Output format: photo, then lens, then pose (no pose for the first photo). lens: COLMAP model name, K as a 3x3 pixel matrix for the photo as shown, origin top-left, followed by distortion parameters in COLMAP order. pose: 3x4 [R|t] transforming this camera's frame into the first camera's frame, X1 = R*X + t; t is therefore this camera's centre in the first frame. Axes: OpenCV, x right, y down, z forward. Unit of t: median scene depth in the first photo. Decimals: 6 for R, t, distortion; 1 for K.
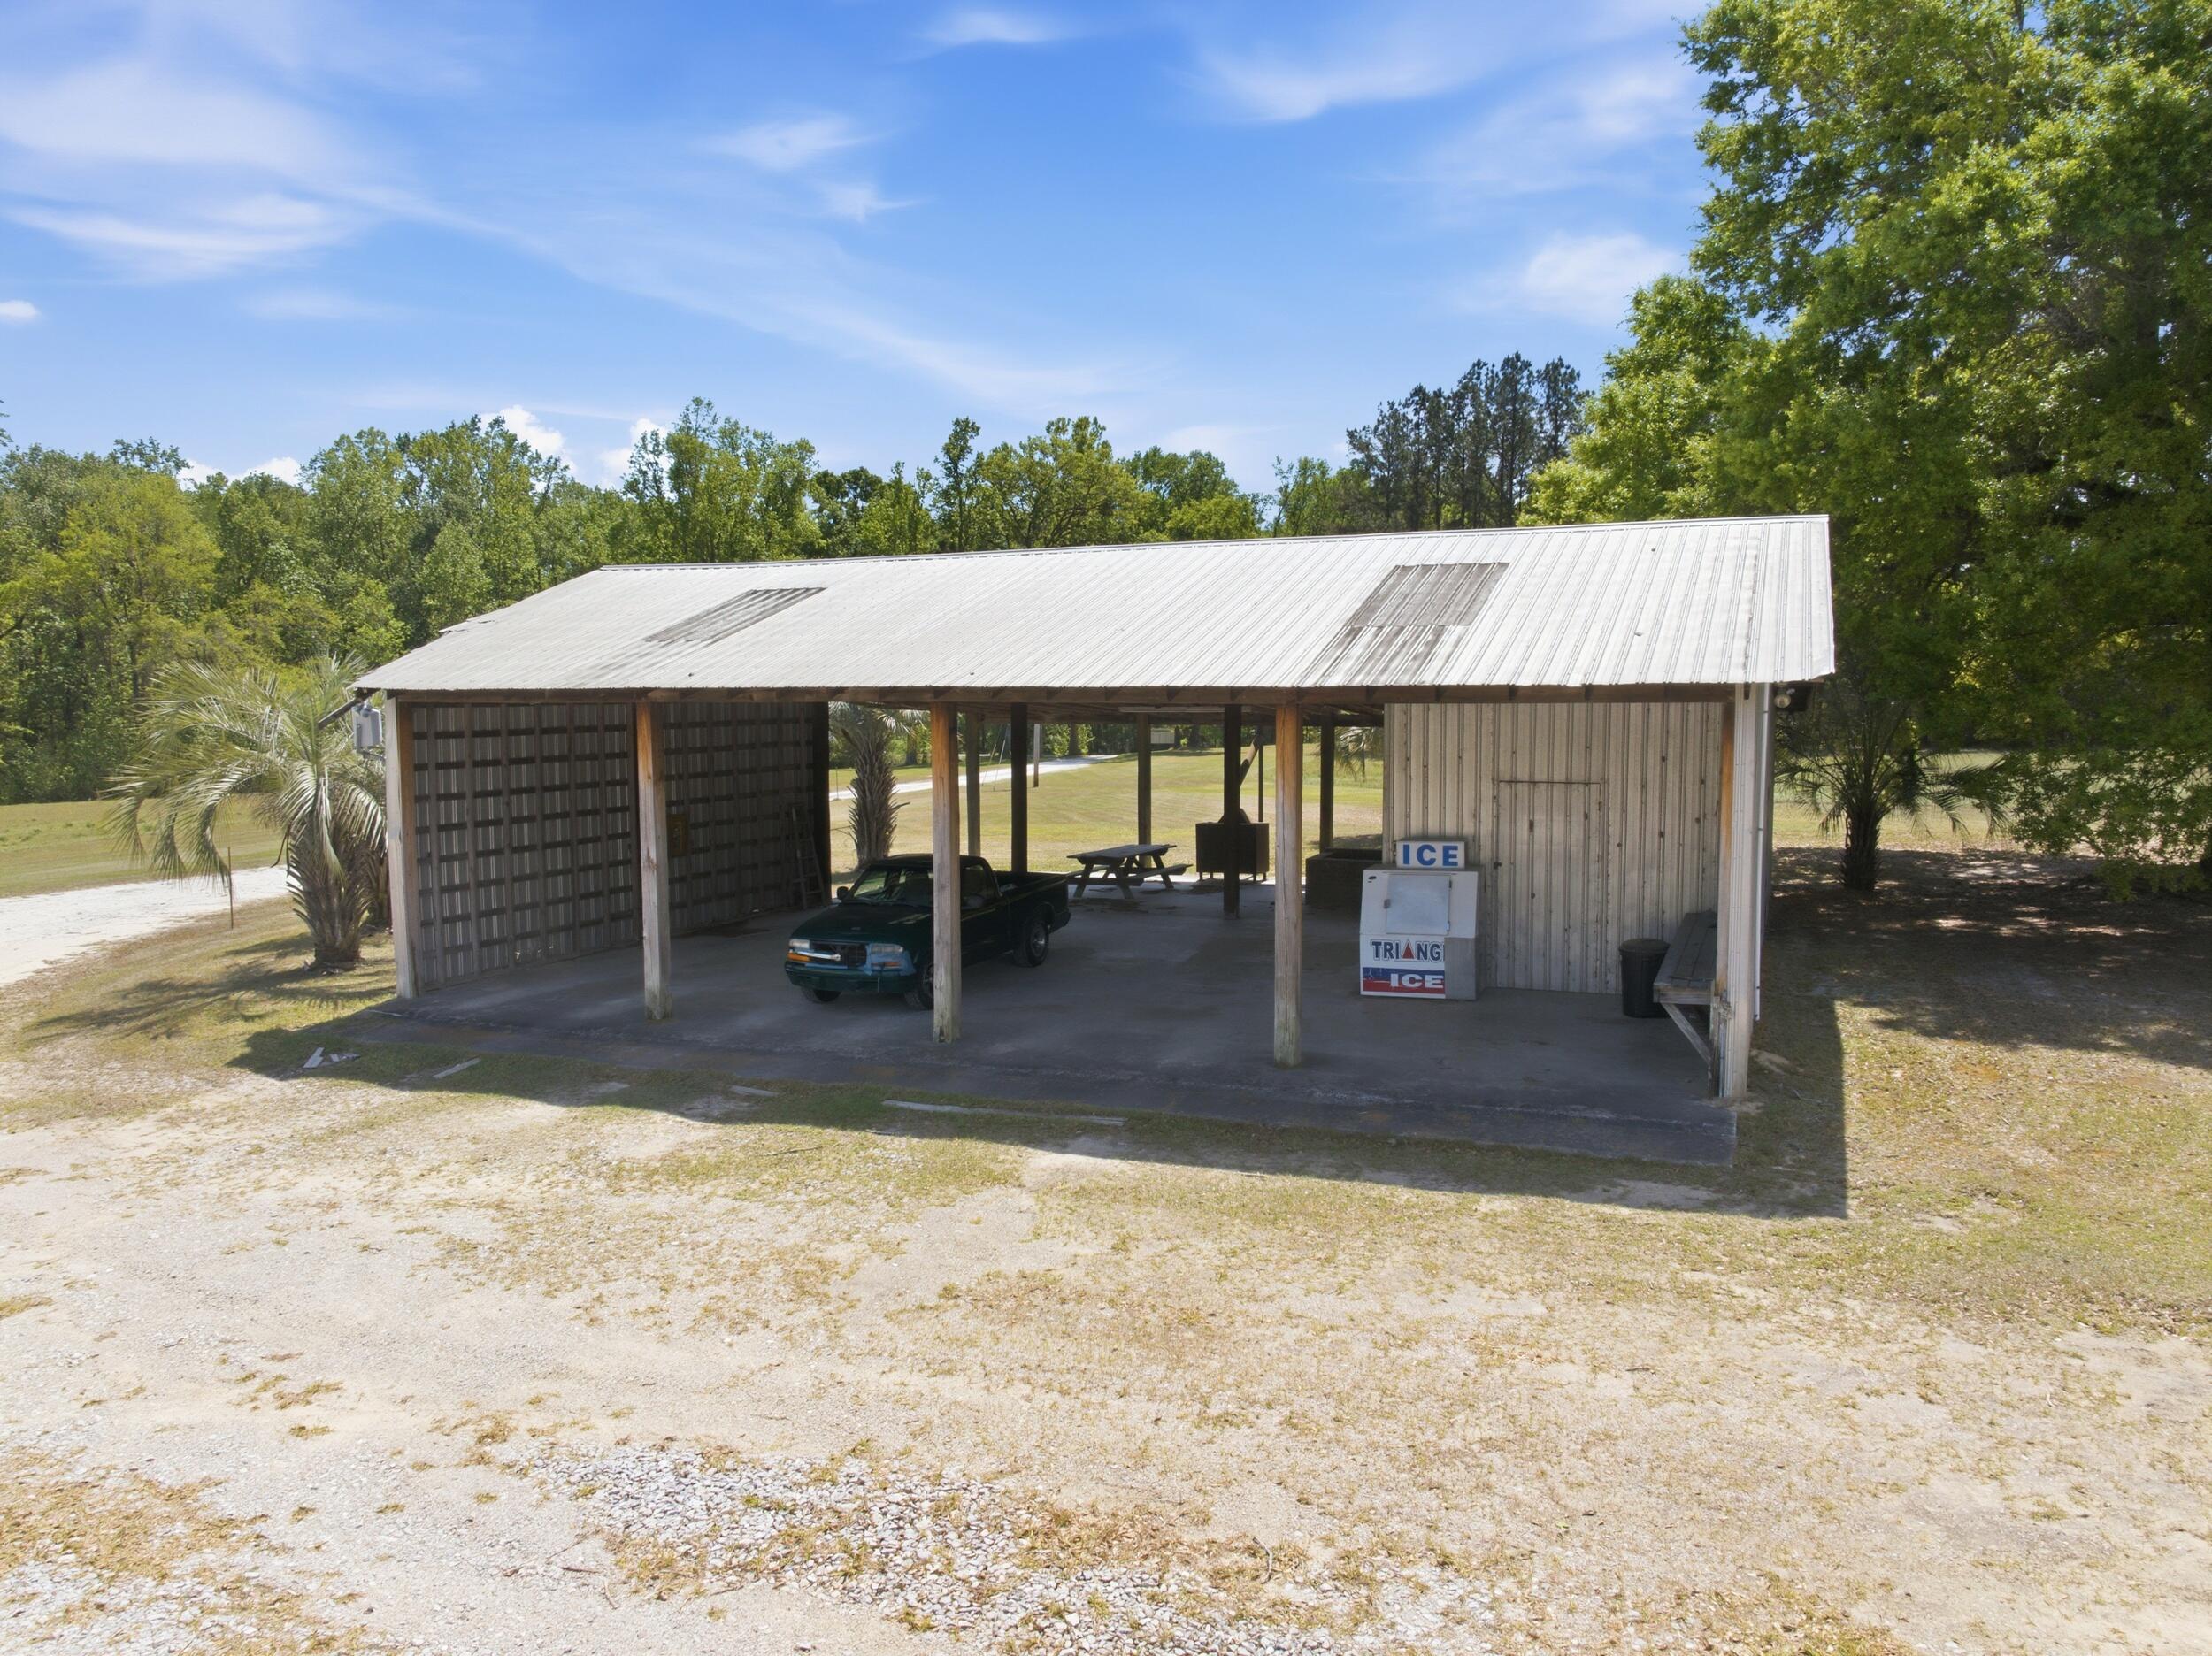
lens RADIAL K [[1563.7, 0, 1110.2], [0, 1563.7, 796.2], [0, 0, 1]] dist [-0.062981, 0.029621]
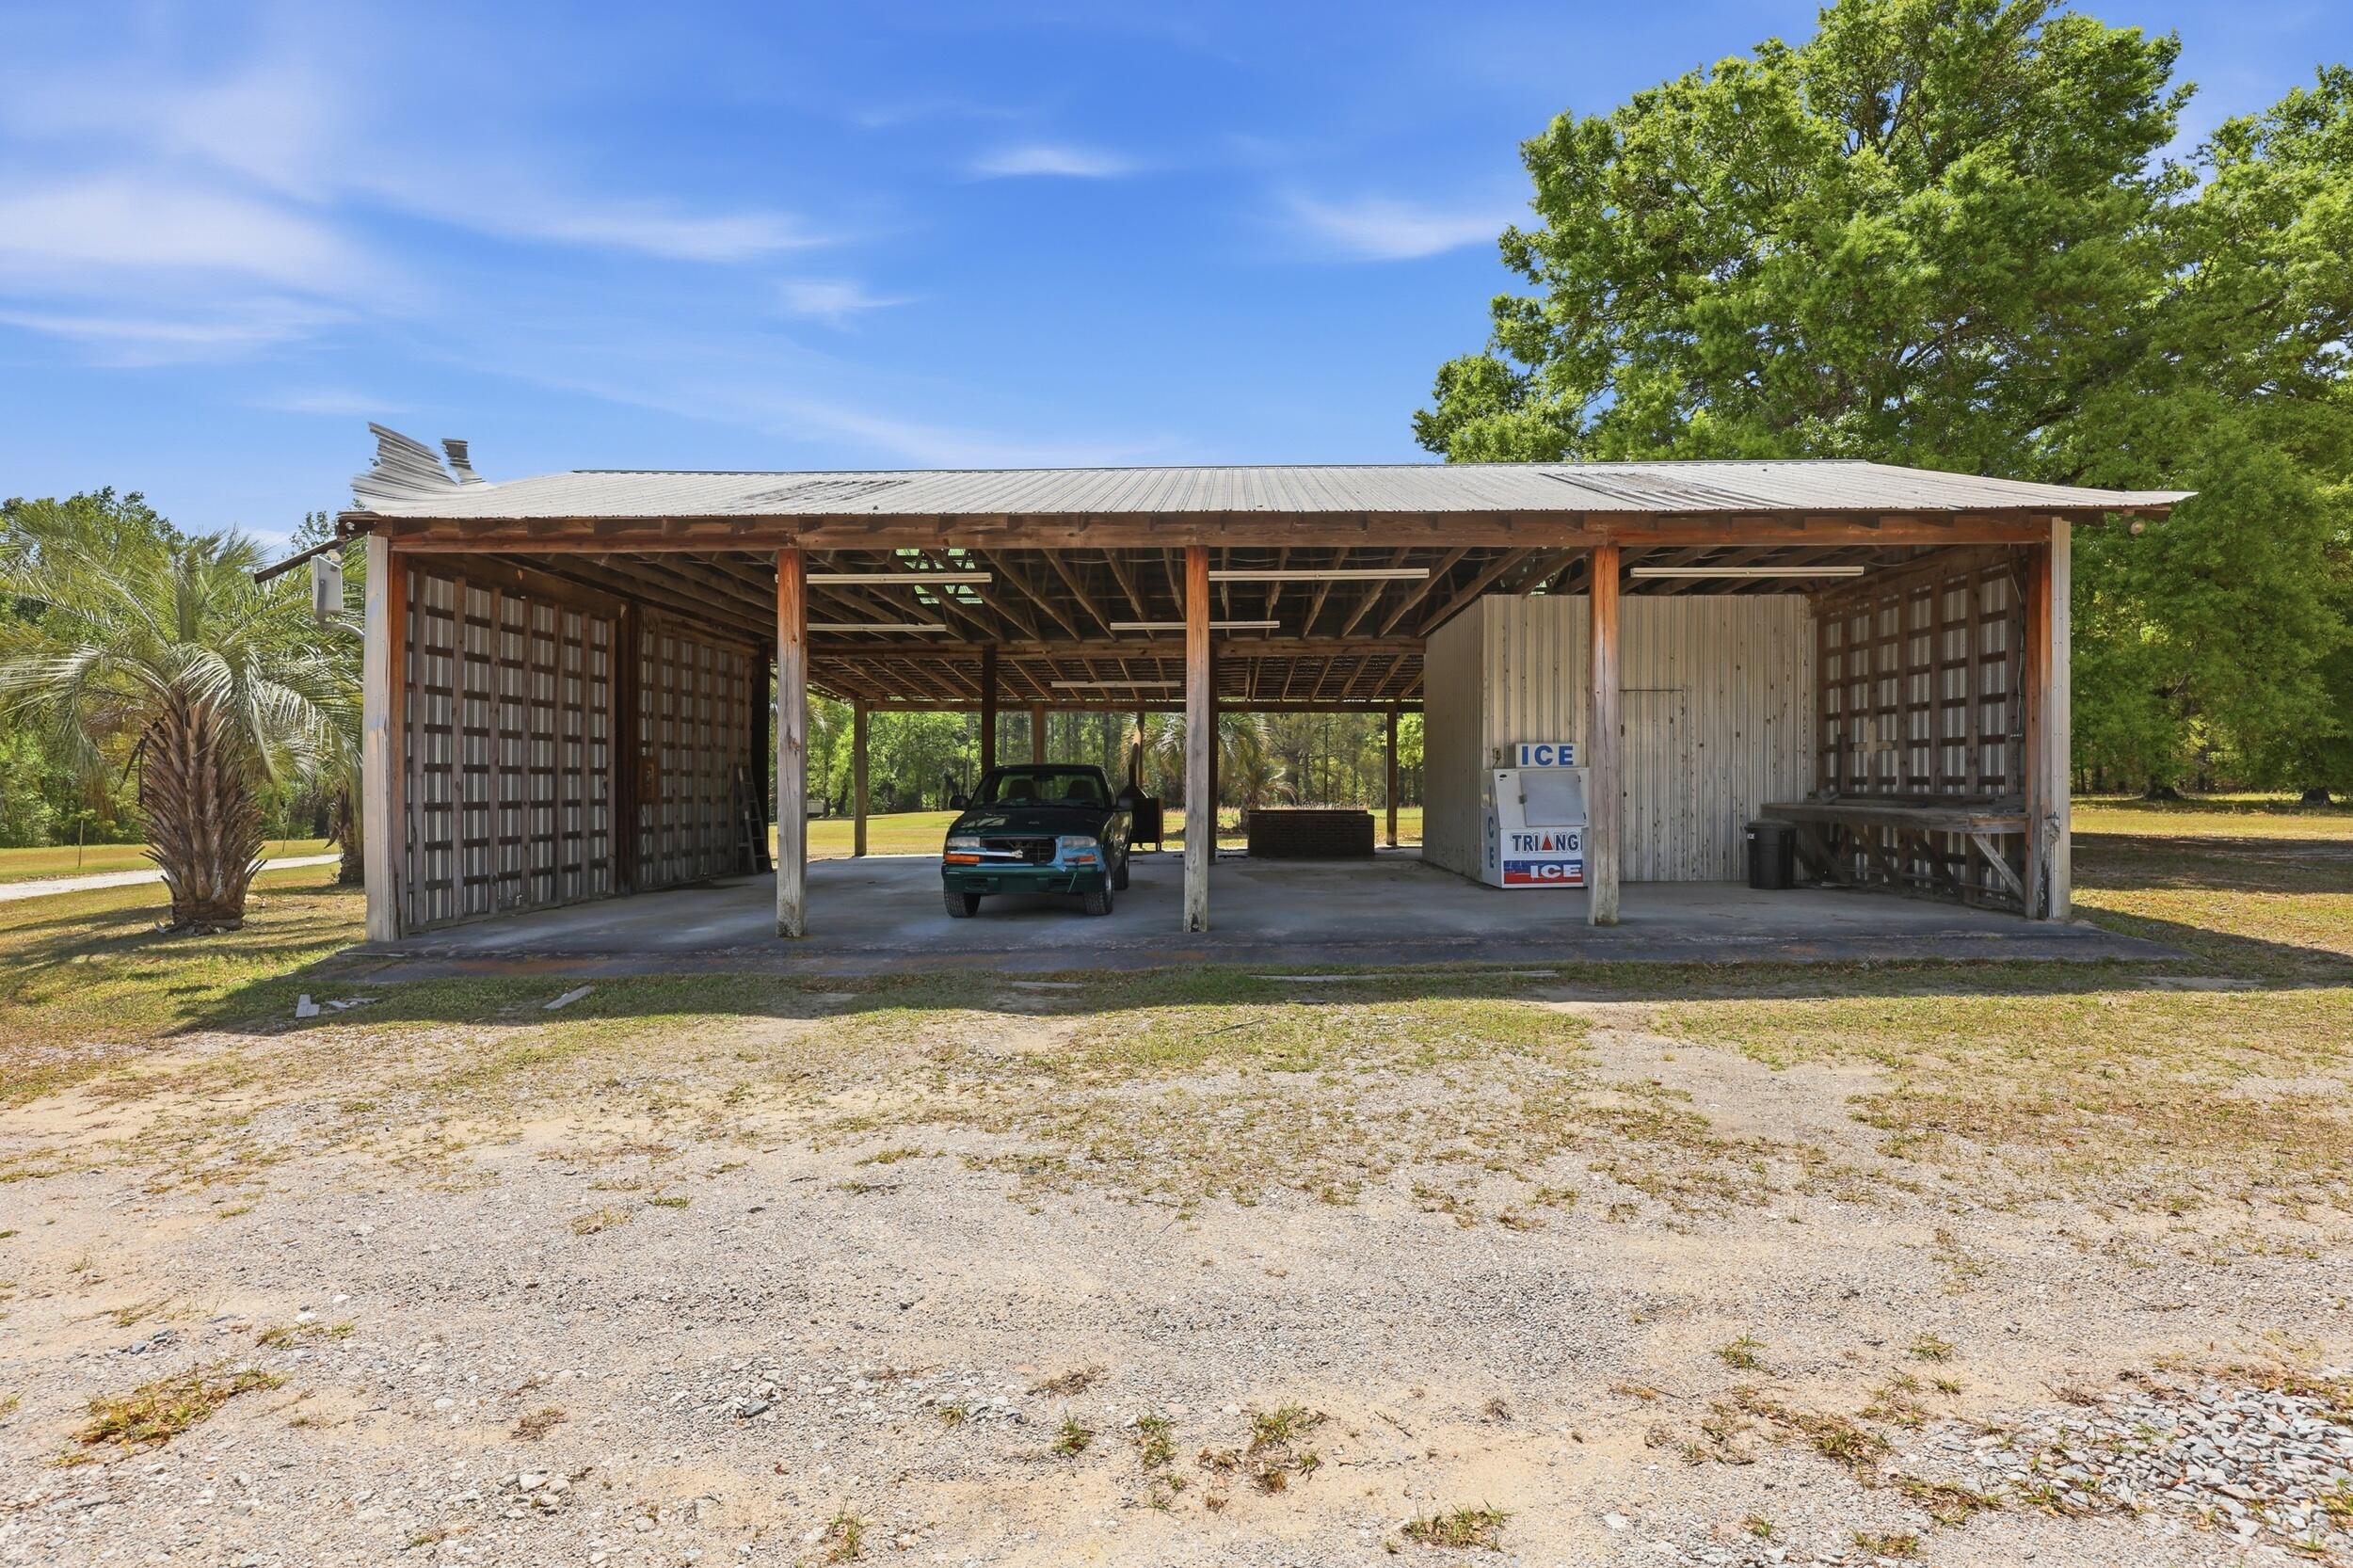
lens RADIAL K [[1207.6, 0, 1182.3], [0, 1207.6, 754.1], [0, 0, 1]] dist [-0.000005, -0.000860]
pose [[0.933429, 0.014838, 0.358456, -0.326732], [0.020103, 0.995411, -0.093552, 0.110235], [-0.358199, 0.094530, 0.928847, 0.326663]]
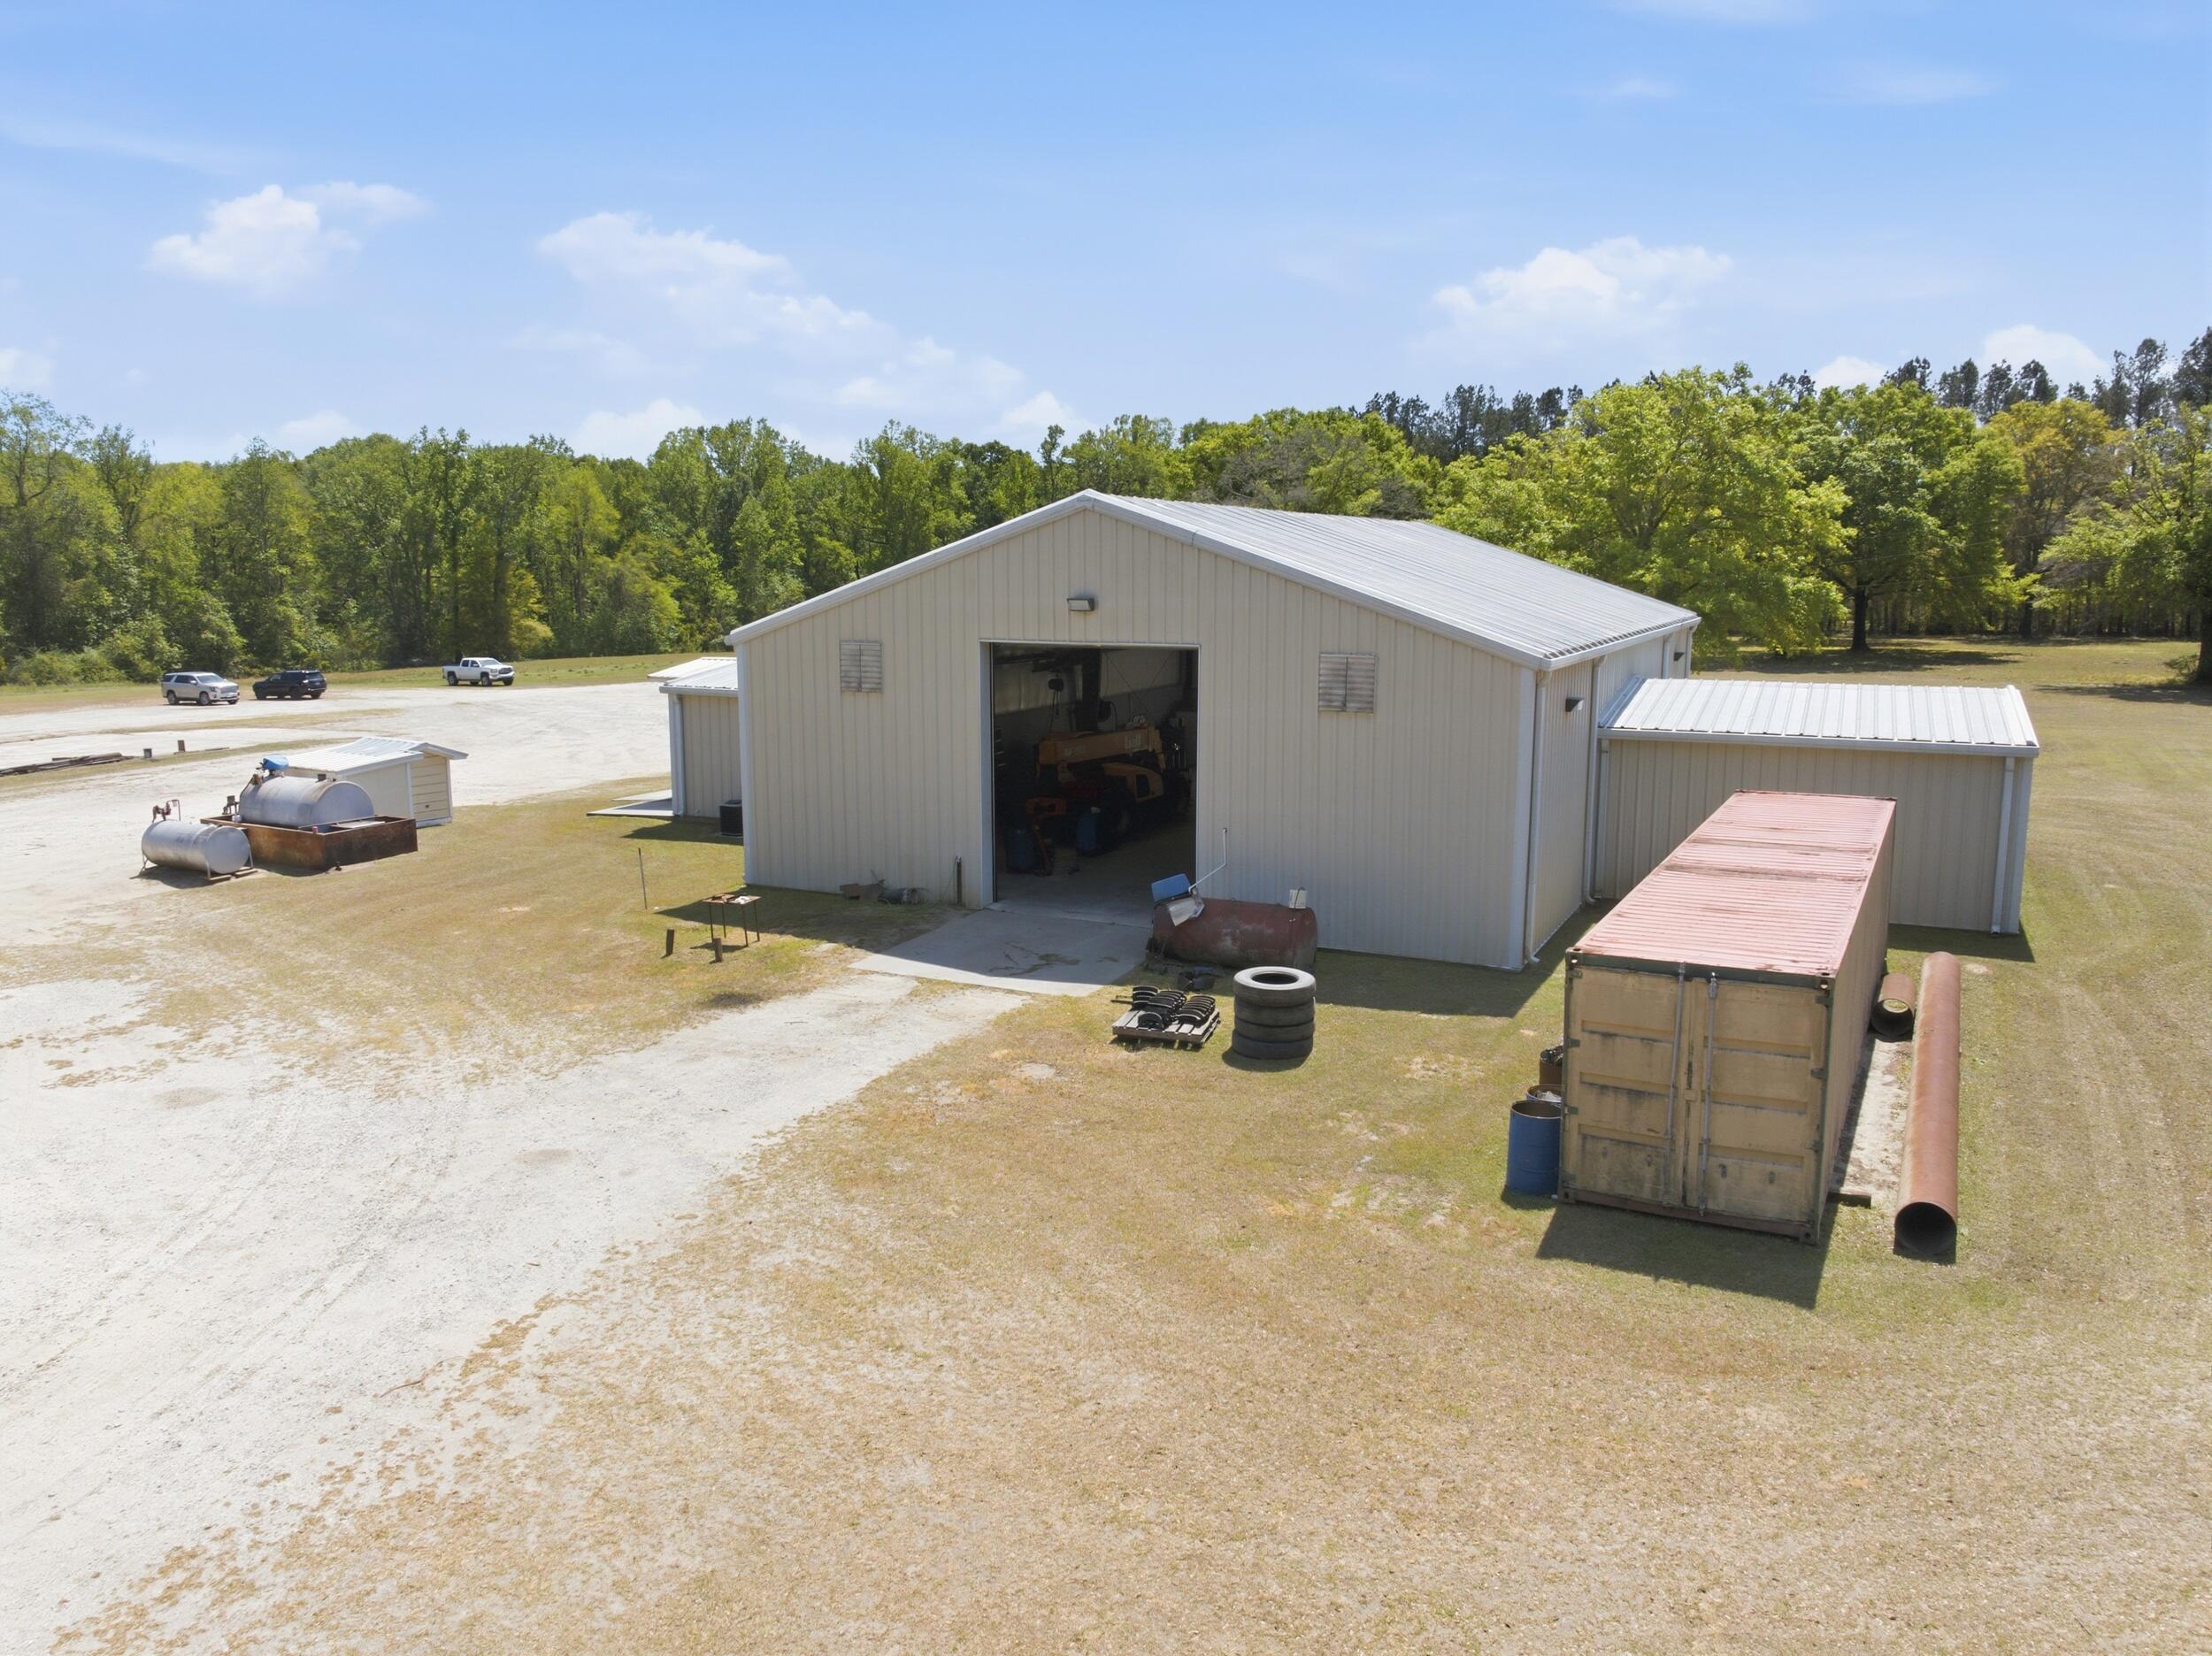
lens RADIAL K [[1563.7, 0, 1110.2], [0, 1563.7, 796.2], [0, 0, 1]] dist [-0.062981, 0.029621]
pose [[0.995192, 0.016022, -0.096623, 0.975674], [-0.008839, 0.997195, 0.074319, 0.143516], [0.097542, -0.073108, 0.992543, -4.825812]]
